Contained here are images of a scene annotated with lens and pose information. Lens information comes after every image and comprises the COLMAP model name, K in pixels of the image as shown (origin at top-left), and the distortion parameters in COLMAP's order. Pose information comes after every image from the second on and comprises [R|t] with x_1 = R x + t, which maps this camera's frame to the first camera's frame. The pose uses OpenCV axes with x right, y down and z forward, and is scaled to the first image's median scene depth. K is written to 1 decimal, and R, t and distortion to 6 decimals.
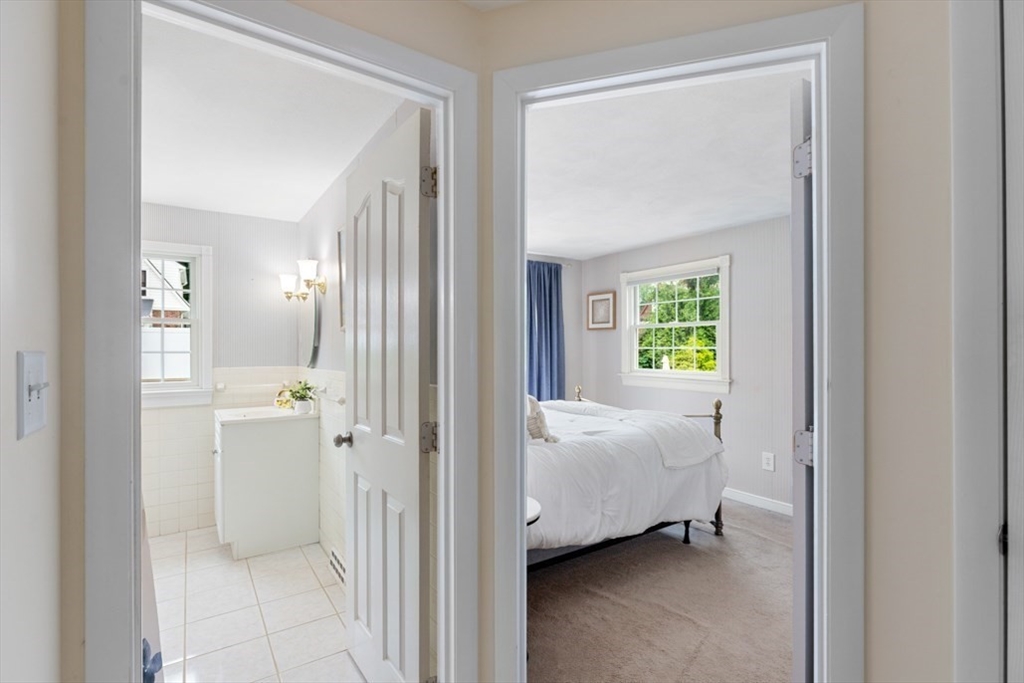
lens RADIAL K [[476.3, 0, 510.6], [0, 476.3, 344.7], [0, 0, 1]] dist [0.004674, 0.000011]
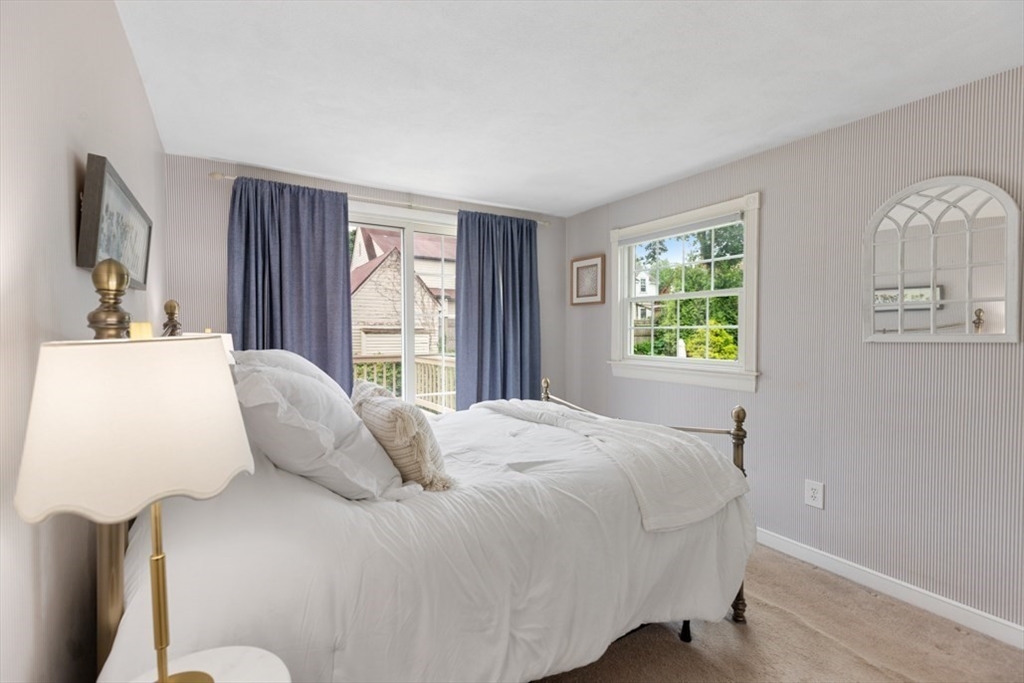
lens RADIAL K [[462.8, 0, 512.7], [0, 462.8, 339.3], [0, 0, 1]] dist [0.005656, 0.000151]
pose [[0.999103, 0.002312, -0.042276, 0.128669], [-0.001328, 0.999728, 0.023284, 0.009946], [0.042318, -0.023207, 0.998835, 0.302727]]
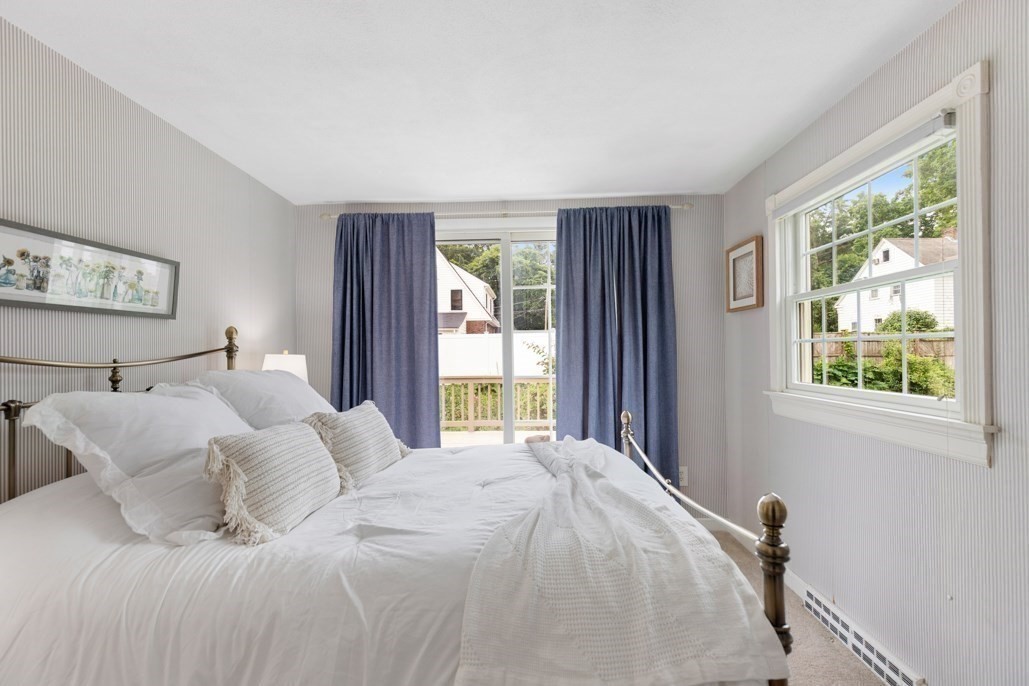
lens RADIAL K [[467.4, 0, 512.5], [0, 467.4, 347.9], [0, 0, 1]] dist [0.004552, 0.000033]
pose [[0.806260, -0.013804, -0.591400, 0.377692], [0.013764, 0.999895, -0.004573, 0.014403], [0.591401, -0.004453, 0.806366, 0.518115]]
